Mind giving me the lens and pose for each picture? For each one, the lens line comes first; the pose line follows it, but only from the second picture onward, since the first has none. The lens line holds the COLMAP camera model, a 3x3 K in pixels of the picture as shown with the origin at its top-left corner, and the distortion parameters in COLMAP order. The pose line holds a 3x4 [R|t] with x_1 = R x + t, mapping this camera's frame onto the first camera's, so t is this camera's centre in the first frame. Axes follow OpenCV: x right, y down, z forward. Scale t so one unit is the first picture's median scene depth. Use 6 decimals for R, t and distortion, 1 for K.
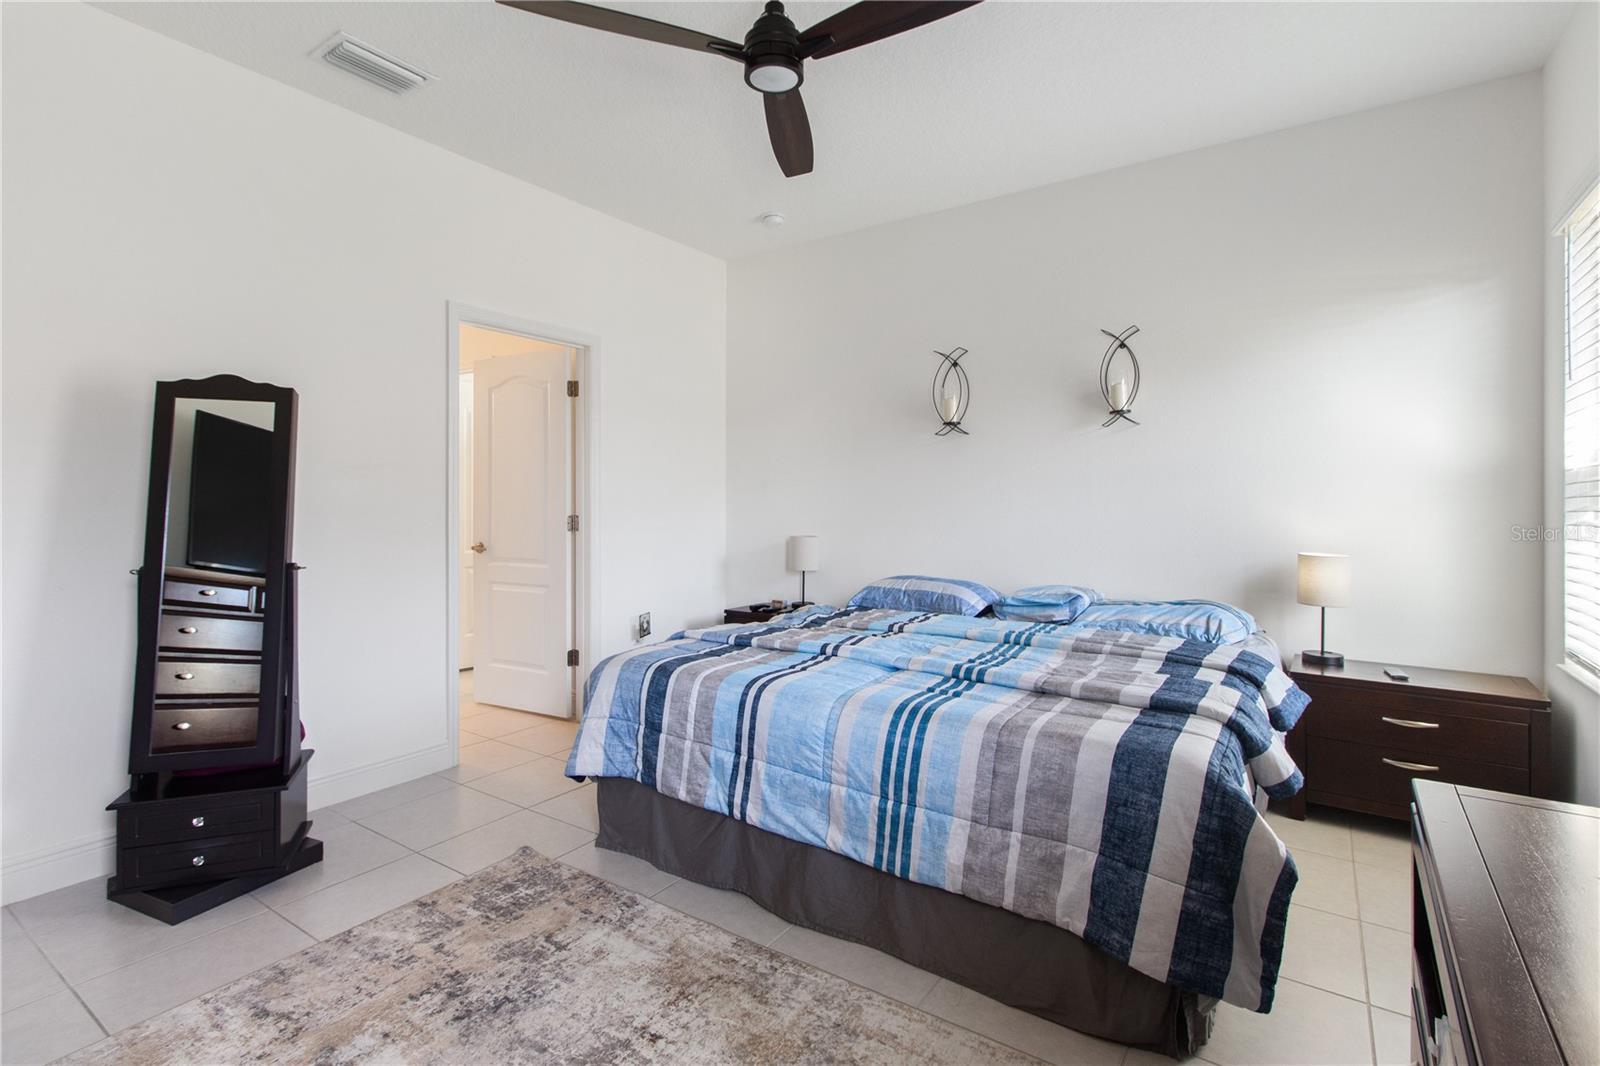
lens RADIAL K [[766.1, 0, 800.5], [0, 766.1, 508.1], [0, 0, 1]] dist [0.003343, 0.000252]
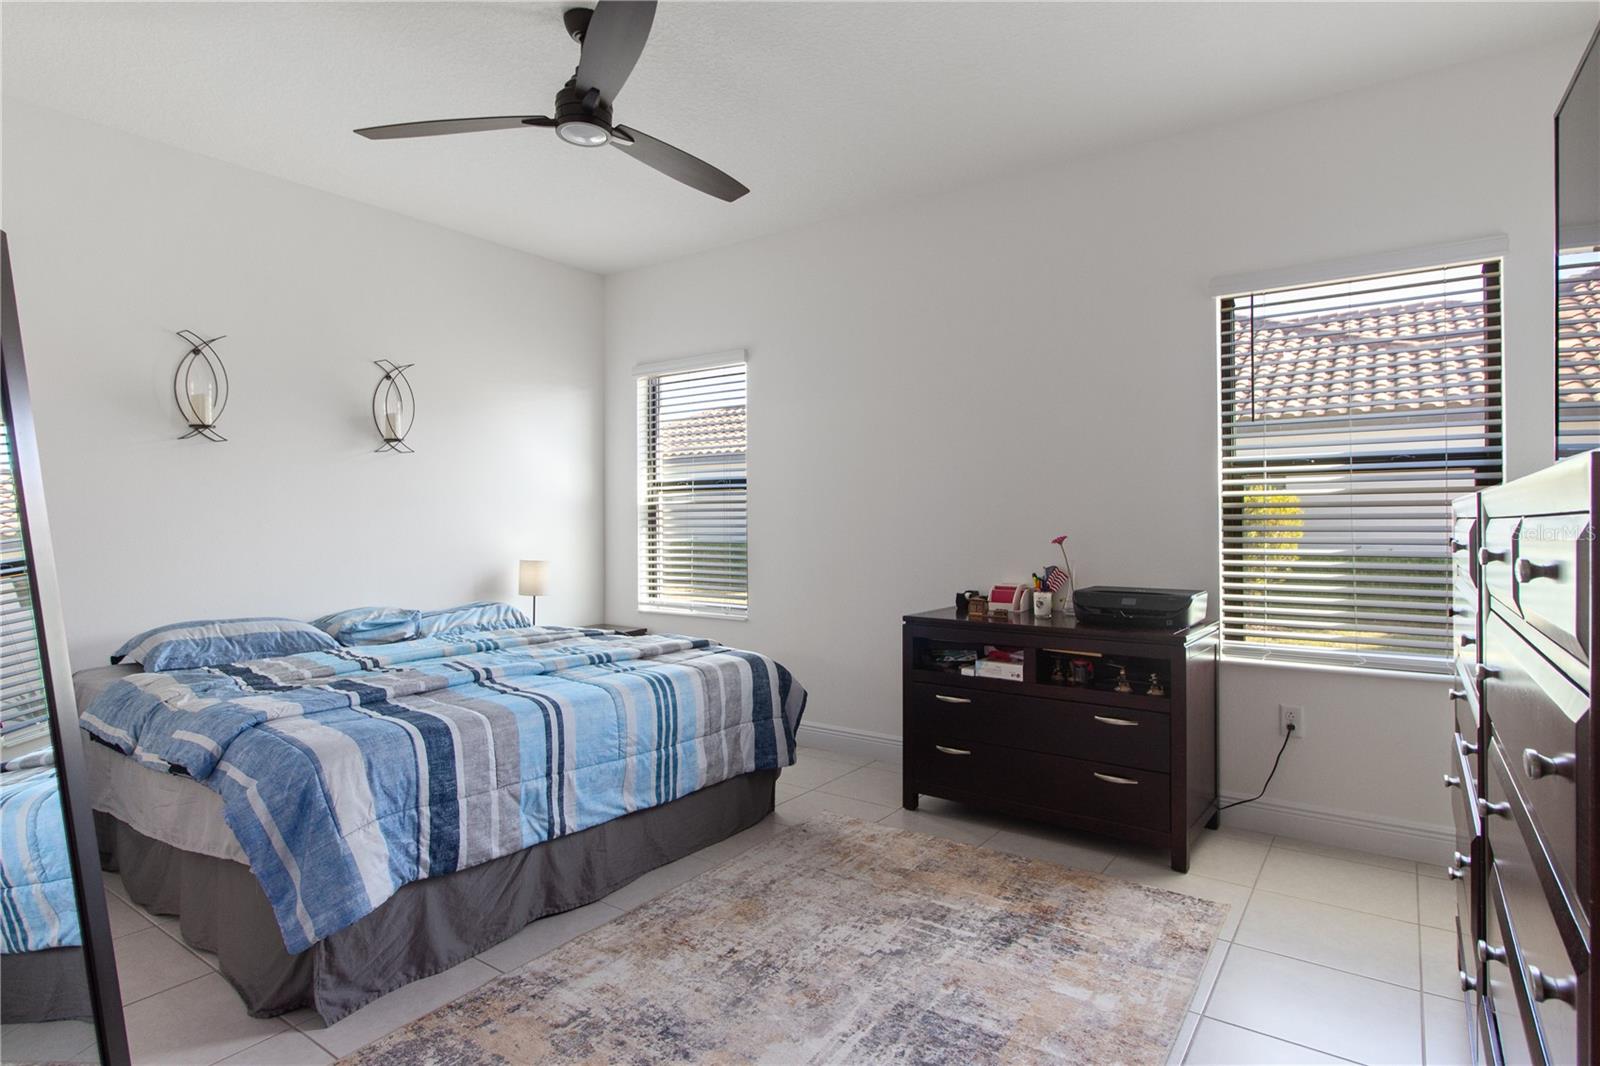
lens RADIAL K [[846.7, 0, 801.1], [0, 846.7, 525.8], [0, 0, 1]] dist [-0.001771, 0.000191]
pose [[0.007318, -0.006034, 0.999955, -1.296863], [0.009828, 0.999934, 0.005962, -0.010650], [-0.999925, 0.009784, 0.007377, 0.719446]]
